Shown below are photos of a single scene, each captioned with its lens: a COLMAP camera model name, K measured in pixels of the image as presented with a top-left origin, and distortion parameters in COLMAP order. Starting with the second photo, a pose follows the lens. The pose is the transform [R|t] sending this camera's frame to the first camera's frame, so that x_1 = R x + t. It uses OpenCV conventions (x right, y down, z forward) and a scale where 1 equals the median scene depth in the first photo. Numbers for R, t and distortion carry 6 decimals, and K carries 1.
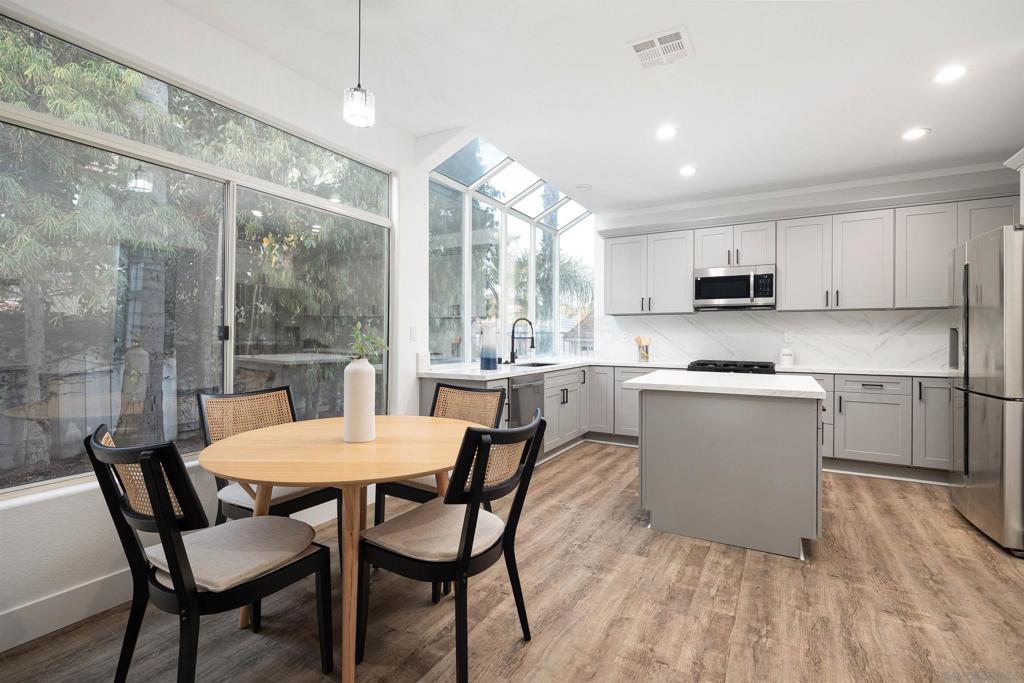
lens RADIAL K [[470.8, 0, 512.0], [0, 470.8, 341.5], [0, 0, 1]] dist [0.000176, 0.000006]
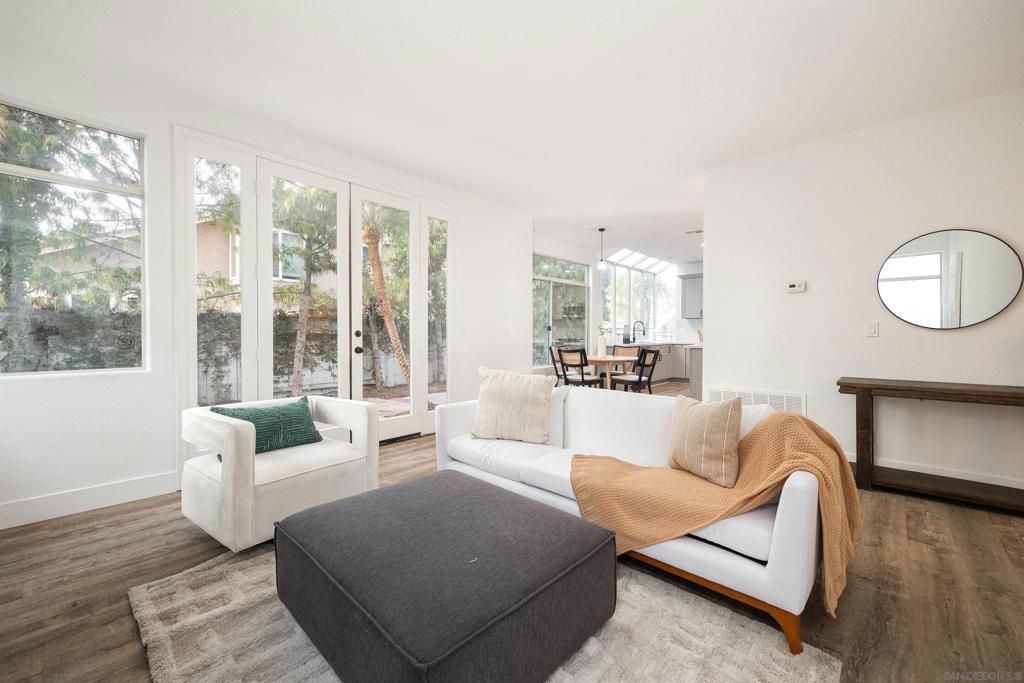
lens RADIAL K [[398.2, 0, 512.0], [0, 398.2, 341.5], [0, 0, 1]] dist [0.000067, -0.000013]
pose [[0.974065, -0.000343, -0.226267, -0.393373], [0.001360, 0.999990, 0.004342, 0.088636], [0.226263, -0.004537, 0.974056, -2.643127]]
